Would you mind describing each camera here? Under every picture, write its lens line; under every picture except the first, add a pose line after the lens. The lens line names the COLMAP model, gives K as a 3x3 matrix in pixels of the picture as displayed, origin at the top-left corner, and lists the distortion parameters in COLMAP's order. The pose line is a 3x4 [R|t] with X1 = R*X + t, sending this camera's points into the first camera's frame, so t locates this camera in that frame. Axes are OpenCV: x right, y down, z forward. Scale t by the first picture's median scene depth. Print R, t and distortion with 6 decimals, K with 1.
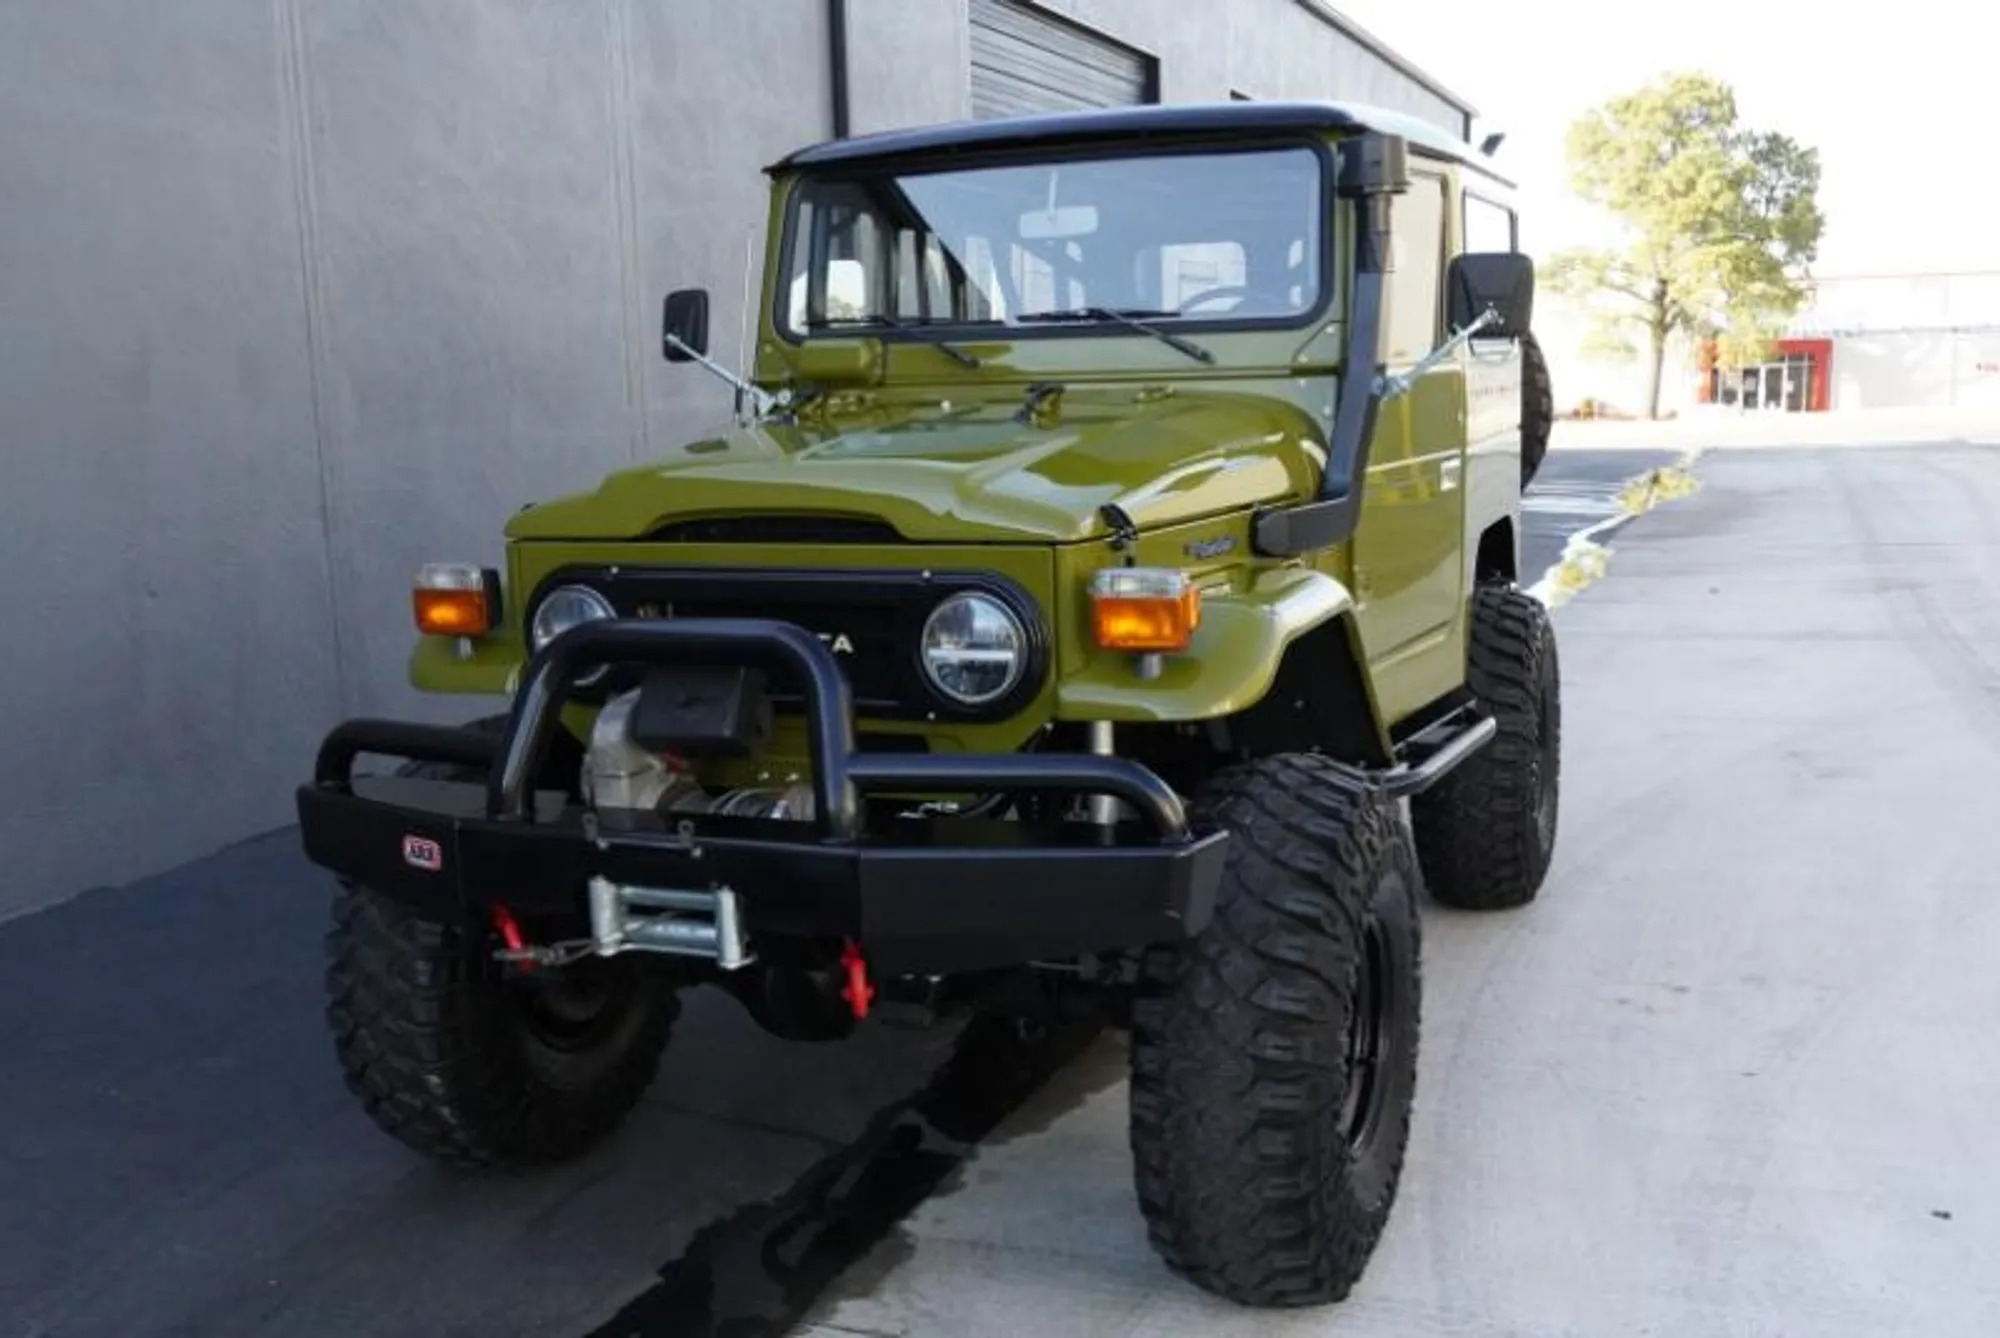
lens RADIAL K [[1812.9, 0, 992.3], [0, 1812.9, 660.3], [0, 0, 1]] dist [-0.001338, 0.002034]
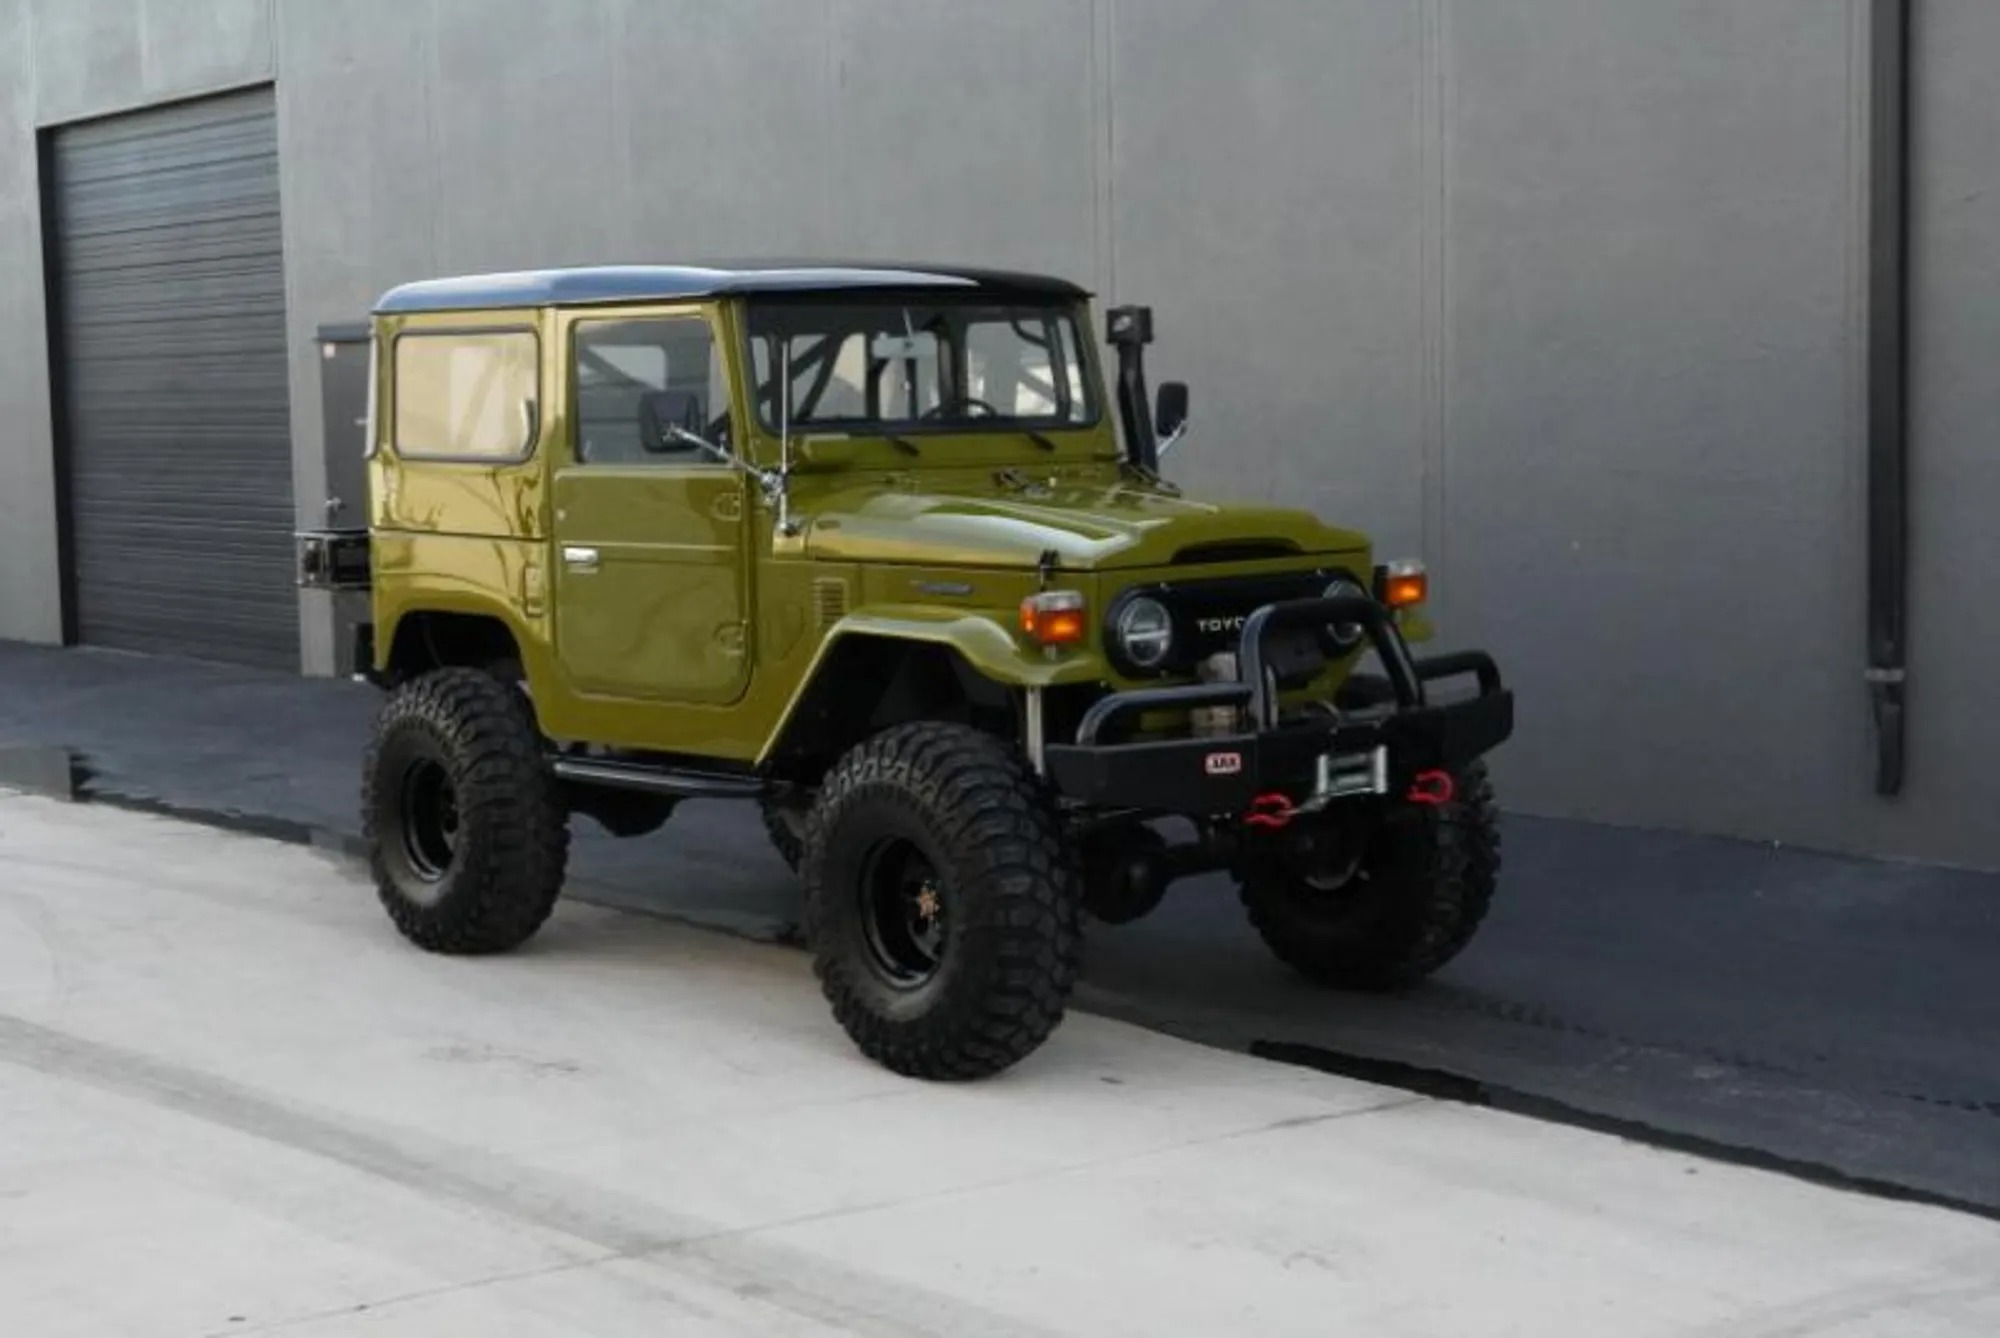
lens RADIAL K [[2907.1, 0, 1000.0], [0, 2907.1, 669.0], [0, 0, 1]] dist [0.036471, 0.106628]
pose [[0.431223, -0.060778, 0.900196, -2.306587], [0.147708, 0.989023, -0.003982, 0.007953], [-0.890073, 0.134683, 0.435466, 0.077434]]
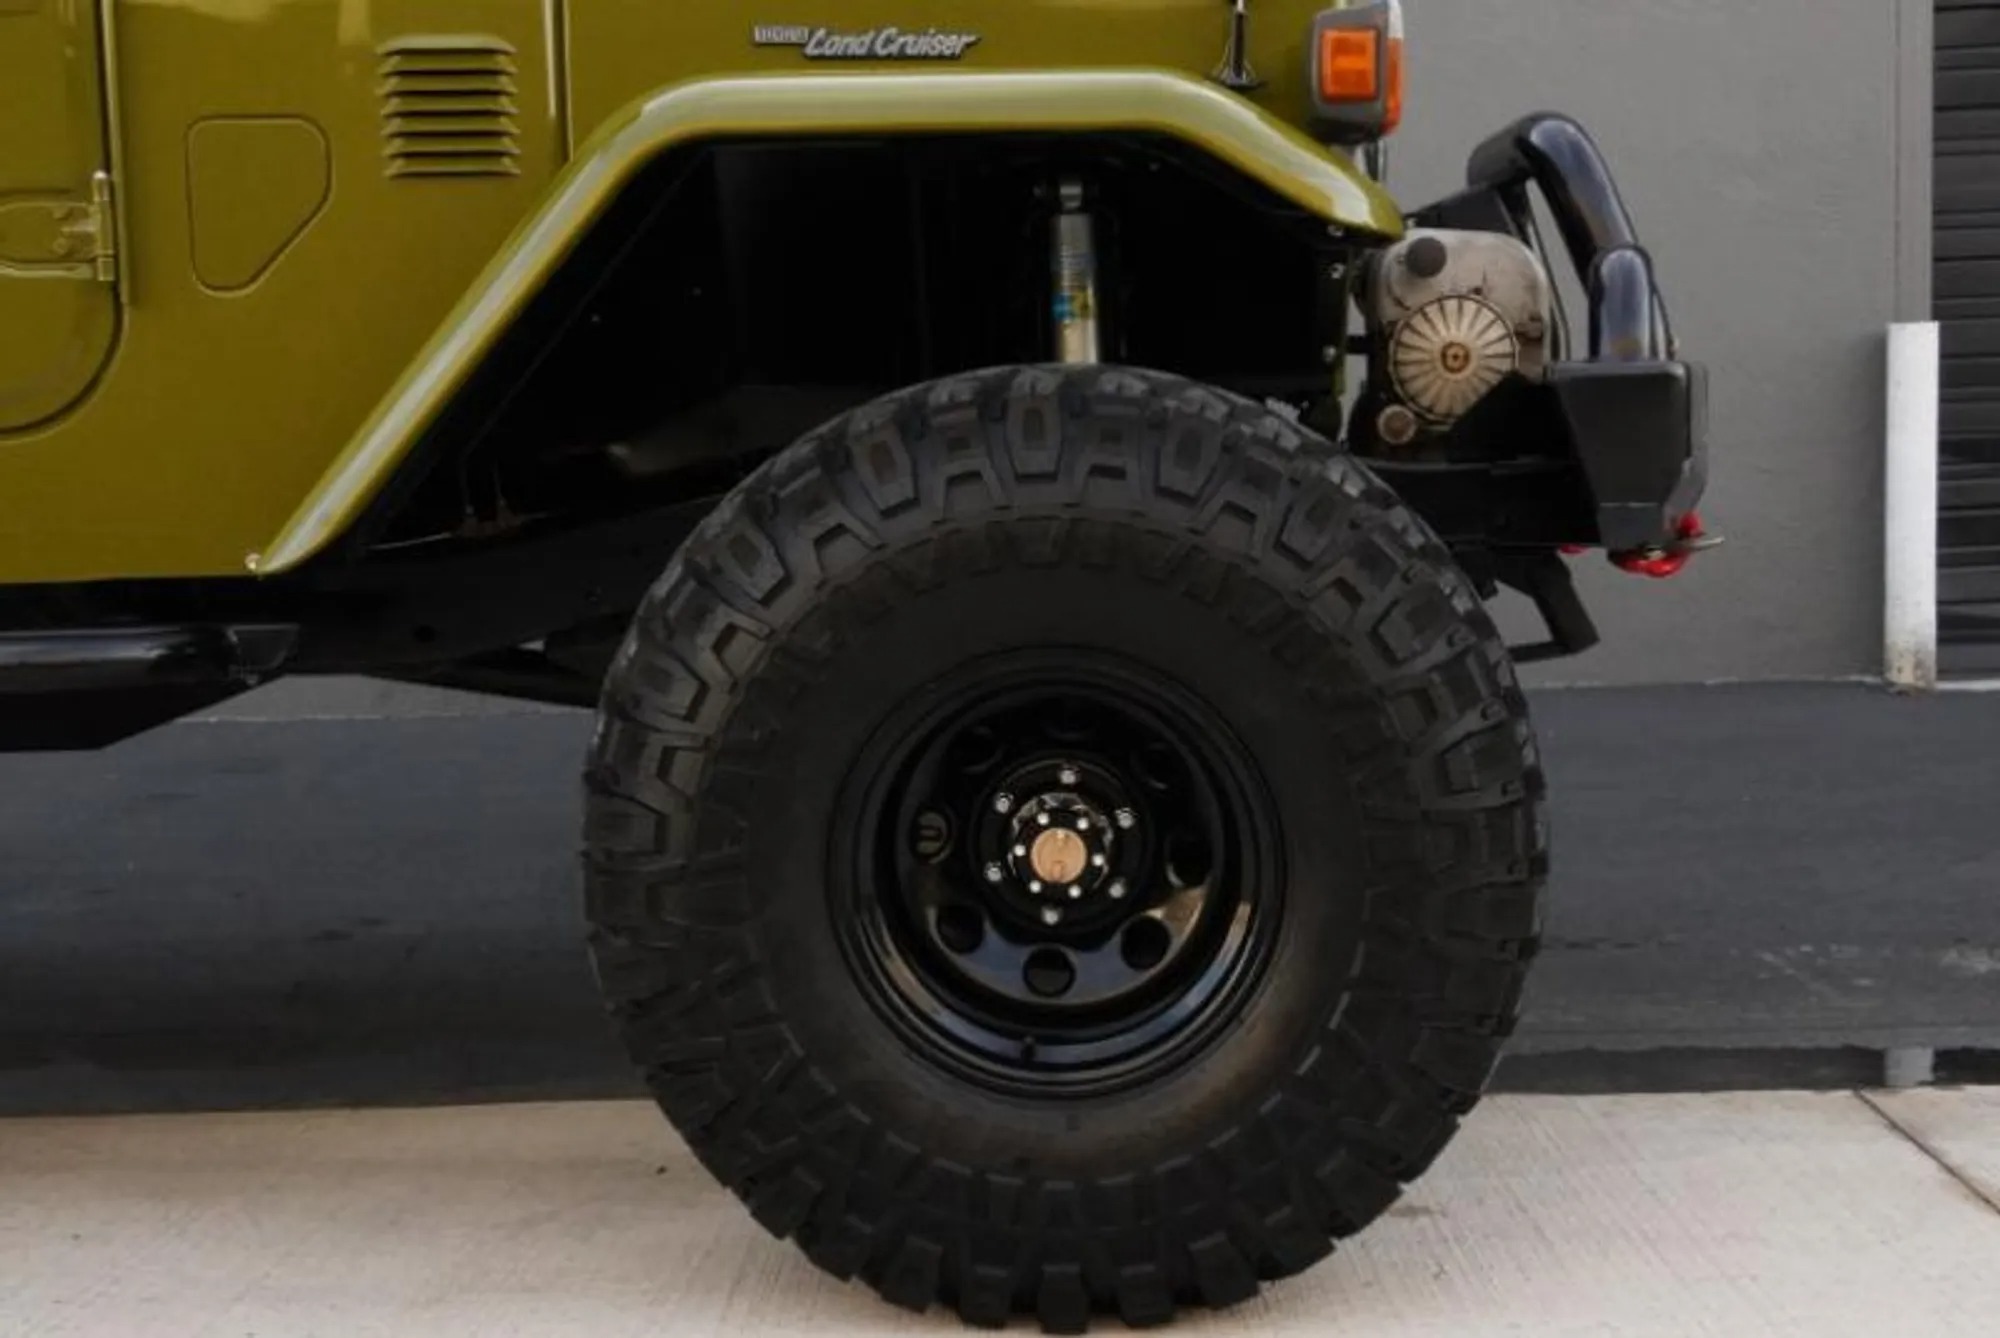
lens RADIAL K [[2556.3, 0, 984.8], [0, 2556.3, 667.7], [0, 0, 1]] dist [0.029831, 0.029953]
pose [[-0.346528, -0.050158, 0.936698, -0.974860], [0.190456, 0.974008, 0.122615, 0.024618], [-0.918501, 0.220889, -0.327968, 1.391021]]
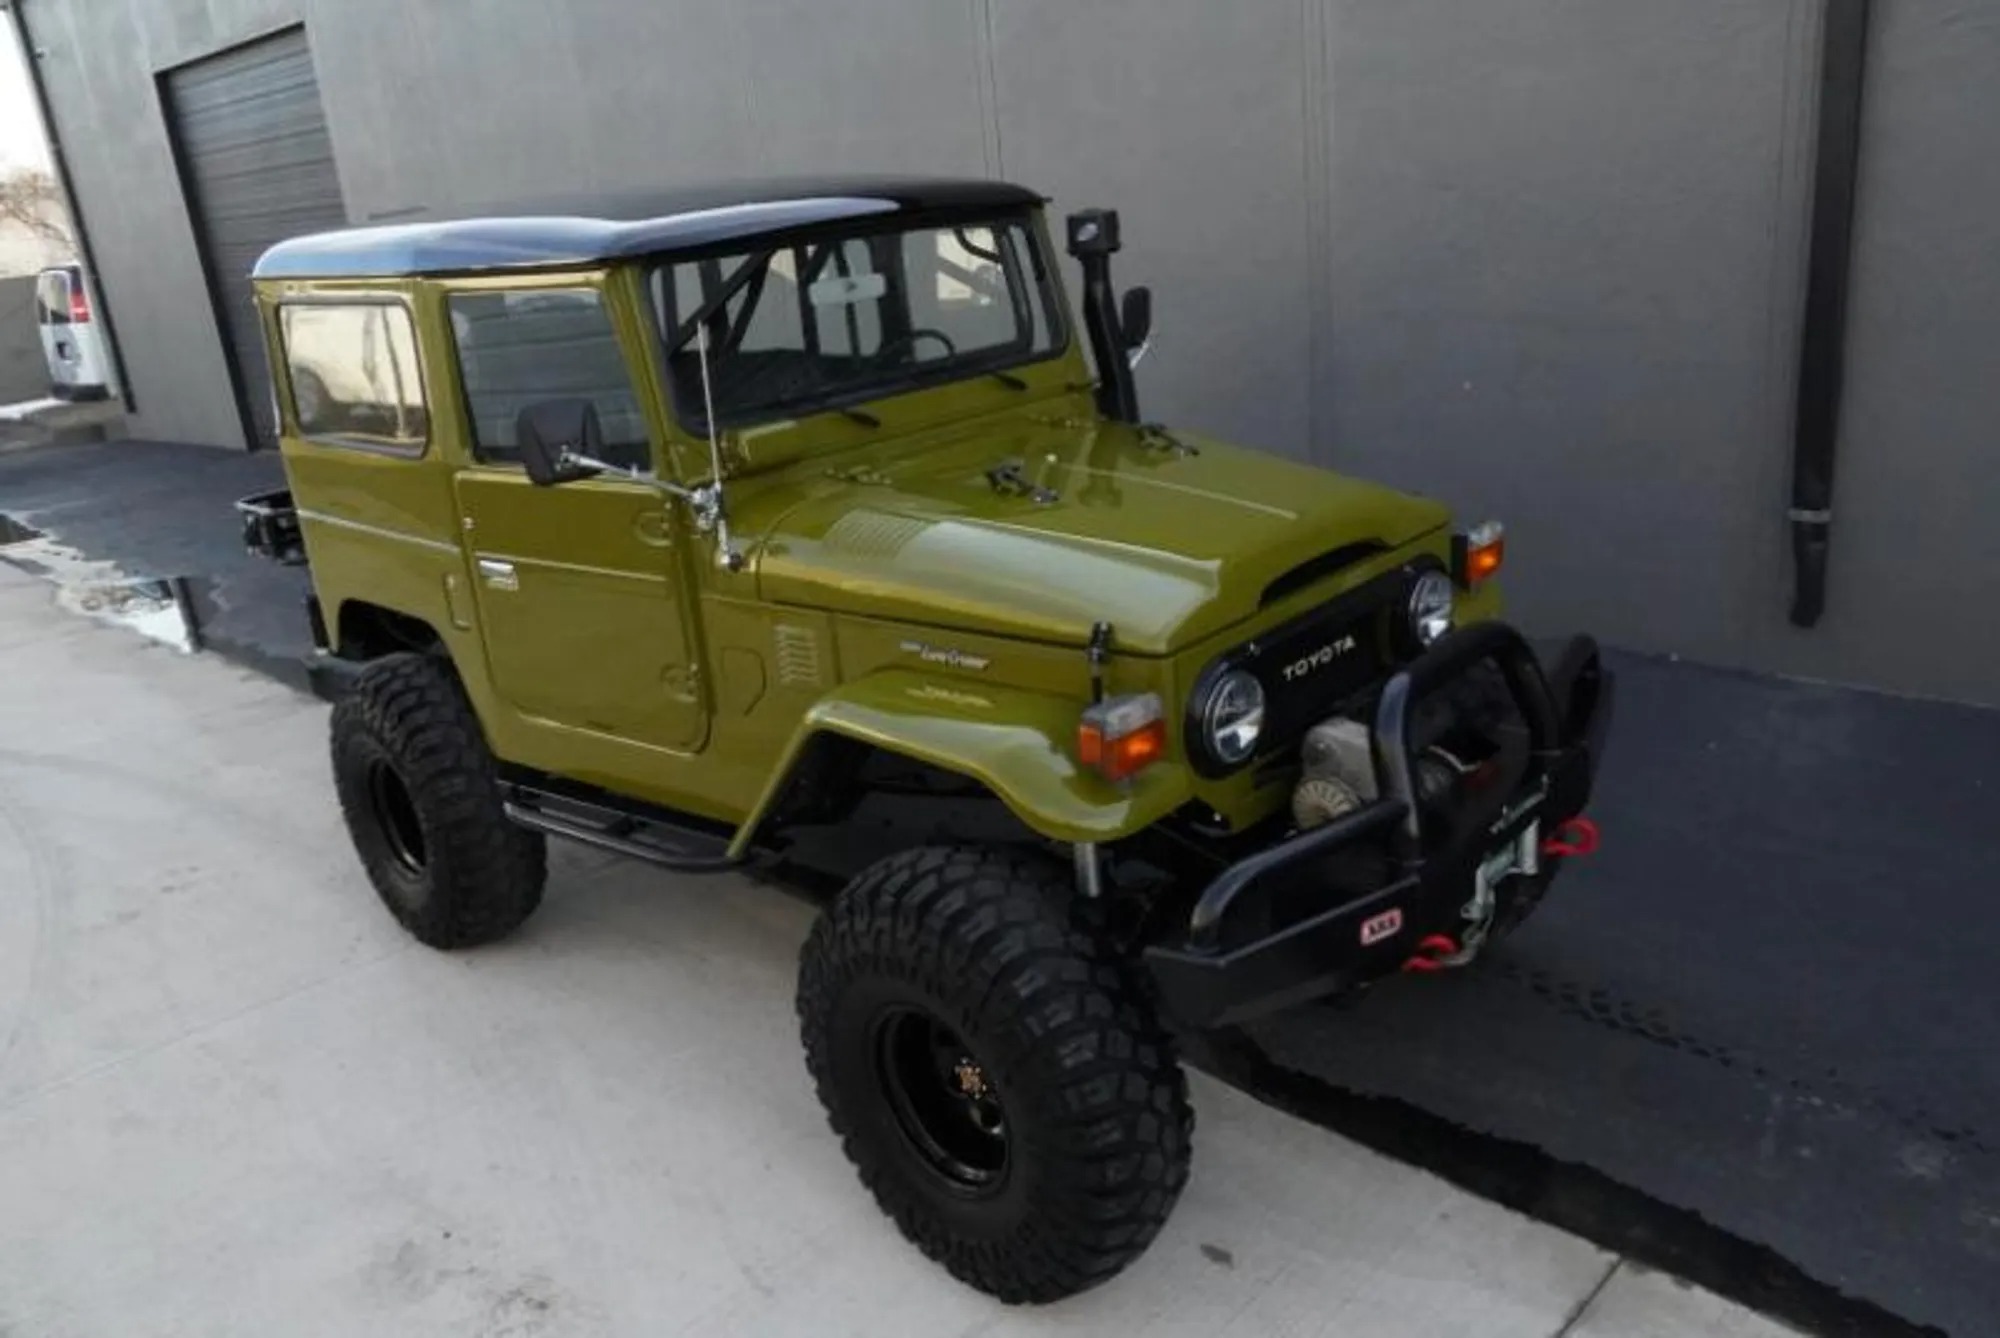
lens RADIAL K [[1500.0, 0, 996.5], [0, 1500.0, 669.5], [0, 0, 1]] dist [-0.055481, 0.067487]
pose [[0.346784, -0.302821, 0.887716, -1.017594], [0.227593, 0.945330, 0.233565, -0.269734], [-0.909913, 0.121041, 0.396745, 0.739805]]
